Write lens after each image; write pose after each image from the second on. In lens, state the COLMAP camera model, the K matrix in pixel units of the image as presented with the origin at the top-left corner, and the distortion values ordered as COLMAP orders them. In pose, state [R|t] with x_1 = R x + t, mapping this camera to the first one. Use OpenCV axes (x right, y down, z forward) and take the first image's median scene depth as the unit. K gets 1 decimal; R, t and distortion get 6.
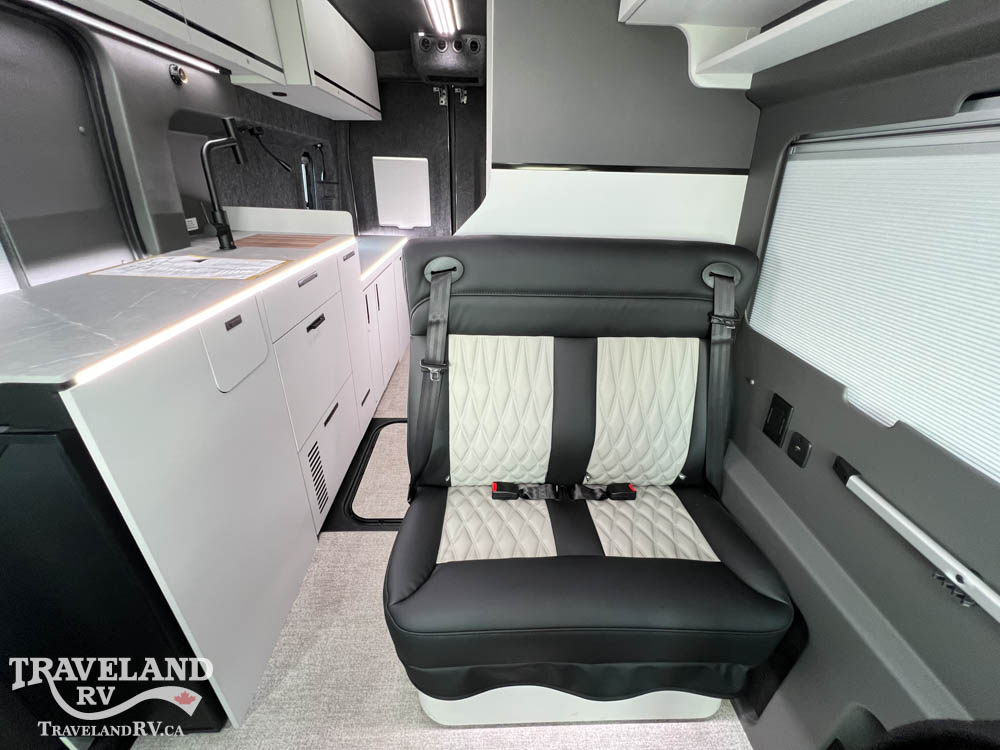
lens RADIAL K [[398.9, 0, 498.8], [0, 398.9, 373.2], [0, 0, 1]] dist [-0.001773, 0.001025]
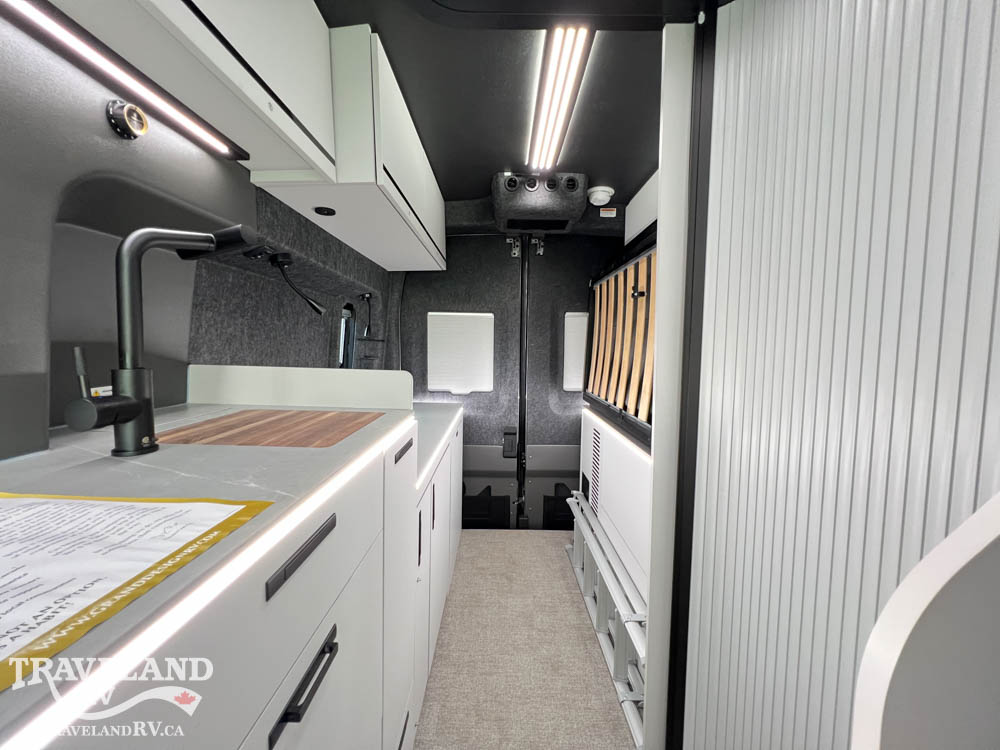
lens RADIAL K [[398.9, 0, 498.9], [0, 398.9, 373.5], [0, 0, 1]] dist [-0.001773, 0.001025]
pose [[0.999077, -0.011433, -0.041414, -0.349999], [-0.005198, 0.924694, -0.380677, -0.288941], [0.042647, 0.380540, 0.923780, 0.746517]]
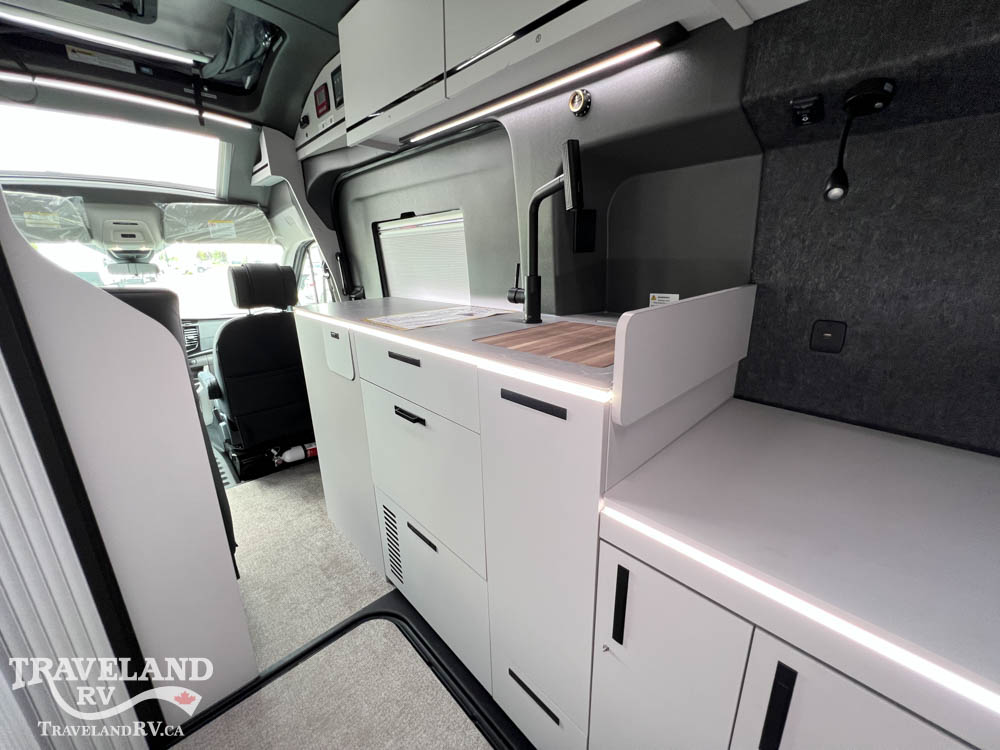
lens RADIAL K [[398.9, 0, 497.3], [0, 398.9, 374.8], [0, 0, 1]] dist [-0.001773, 0.001025]
pose [[-0.754663, 0.172289, -0.633088, -0.150568], [-0.294334, 0.773469, 0.561349, -0.805689], [0.586388, 0.609969, -0.532998, 1.780393]]
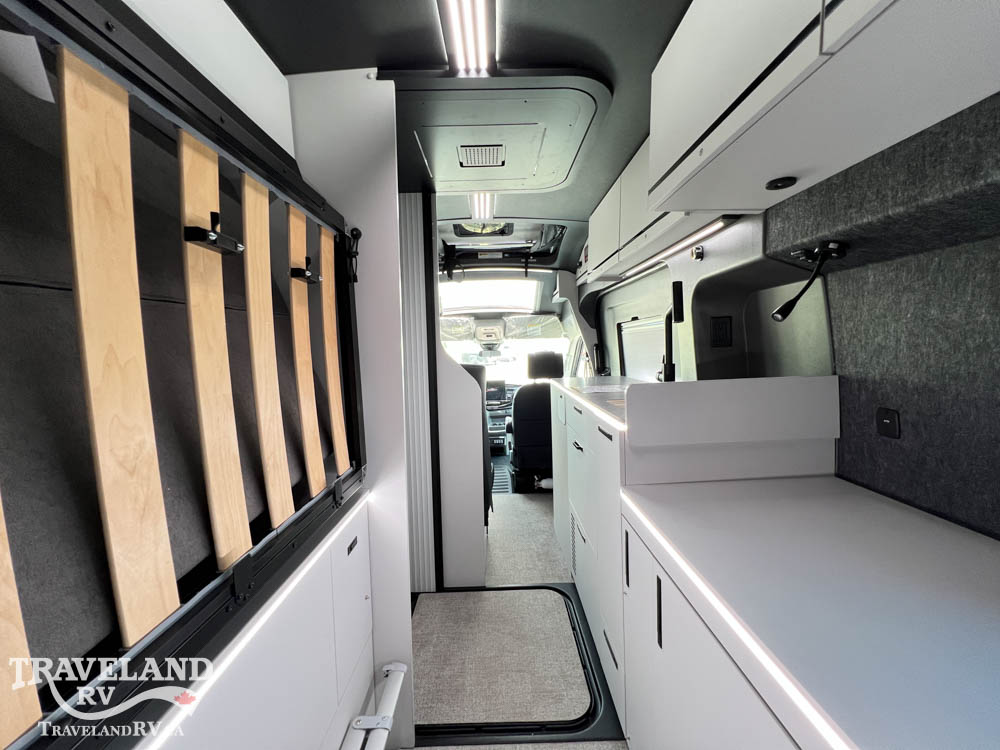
lens RADIAL K [[398.9, 0, 498.5], [0, 398.9, 376.4], [0, 0, 1]] dist [-0.001773, 0.001025]
pose [[-0.999581, -0.002081, 0.028880, -0.309398], [0.012883, 0.861286, 0.507958, -1.135798], [-0.025931, 0.508117, -0.860898, 2.379609]]
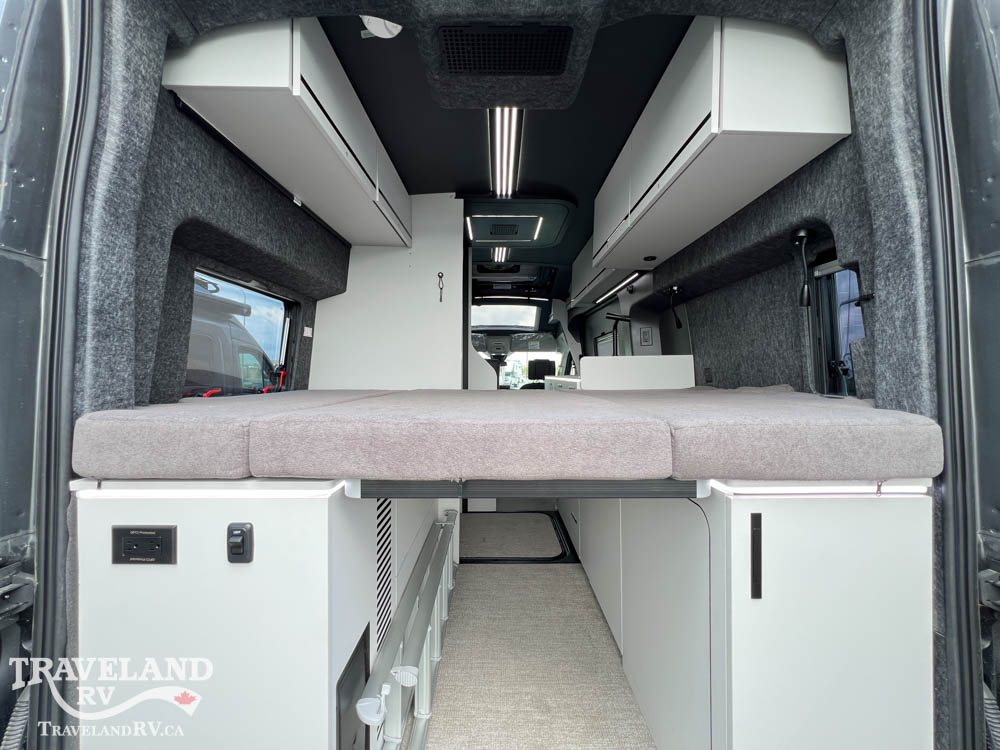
lens RADIAL K [[398.9, 0, 501.2], [0, 398.9, 367.7], [0, 0, 1]] dist [-0.001773, 0.001025]
pose [[-0.999363, -0.026743, 0.023622, -0.271498], [-0.014075, 0.903789, 0.427746, -1.345616], [-0.032788, 0.427142, -0.903590, 3.198865]]
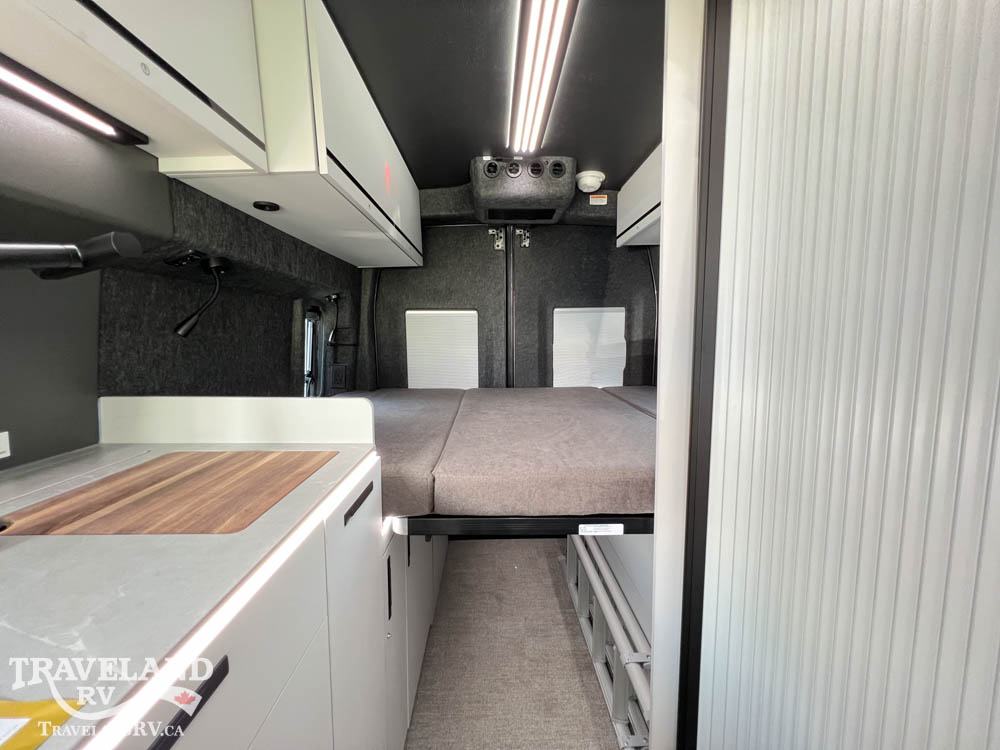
lens RADIAL K [[398.9, 0, 498.1], [0, 398.9, 373.8], [0, 0, 1]] dist [-0.001773, 0.001025]
pose [[0.999263, -0.032118, -0.021014, -0.326441], [0.022751, 0.936609, -0.349636, -0.410029], [0.030912, 0.348900, 0.936650, 0.850612]]
